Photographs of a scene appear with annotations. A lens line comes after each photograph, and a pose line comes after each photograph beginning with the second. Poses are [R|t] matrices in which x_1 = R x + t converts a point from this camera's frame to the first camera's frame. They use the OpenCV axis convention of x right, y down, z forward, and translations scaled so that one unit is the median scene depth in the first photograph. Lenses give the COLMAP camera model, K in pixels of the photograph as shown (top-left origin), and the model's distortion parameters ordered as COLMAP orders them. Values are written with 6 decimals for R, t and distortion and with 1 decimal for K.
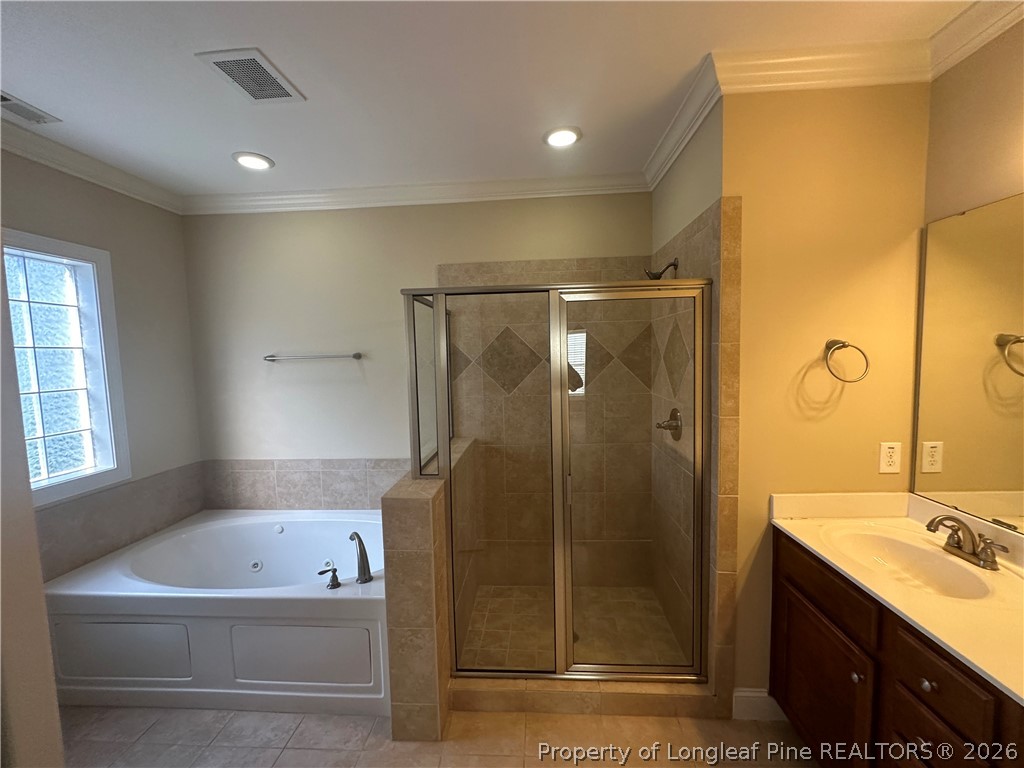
lens RADIAL K [[407.4, 0, 513.3], [0, 407.4, 378.6], [0, 0, 1]] dist [-0.003149, -0.000230]
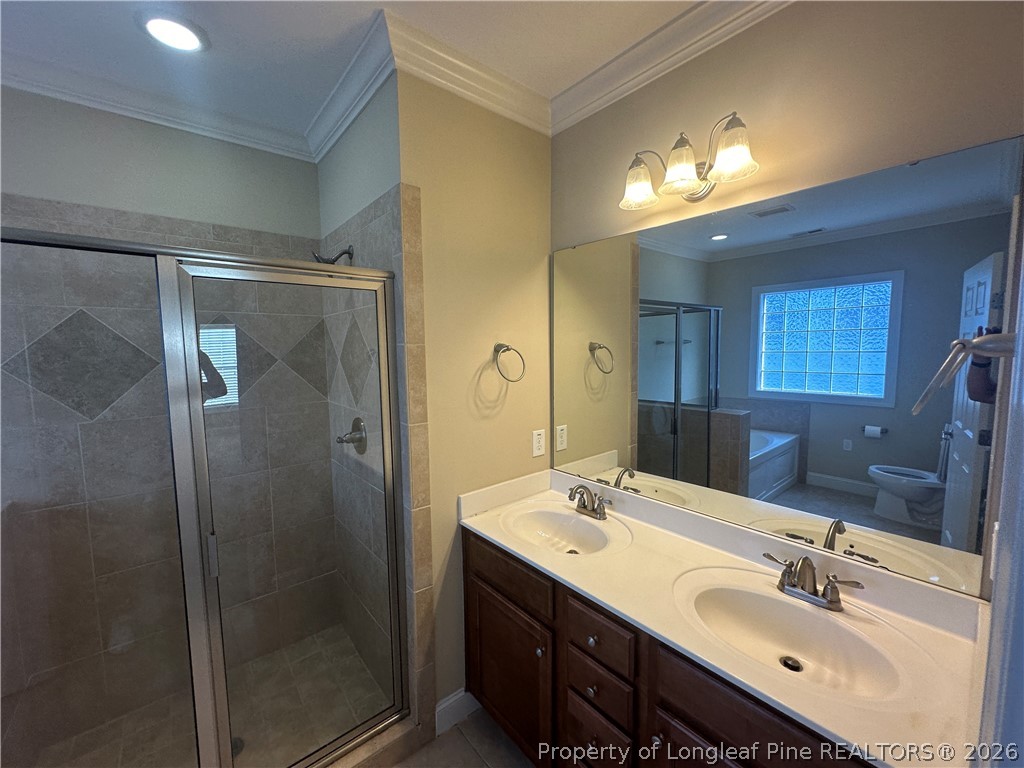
lens RADIAL K [[407.4, 0, 512.9], [0, 407.4, 385.6], [0, 0, 1]] dist [-0.003149, -0.000230]
pose [[0.721718, -0.047365, 0.690564, 0.045896], [0.036794, 0.998871, 0.030057, -0.012956], [-0.691208, 0.003716, 0.722646, 0.172574]]
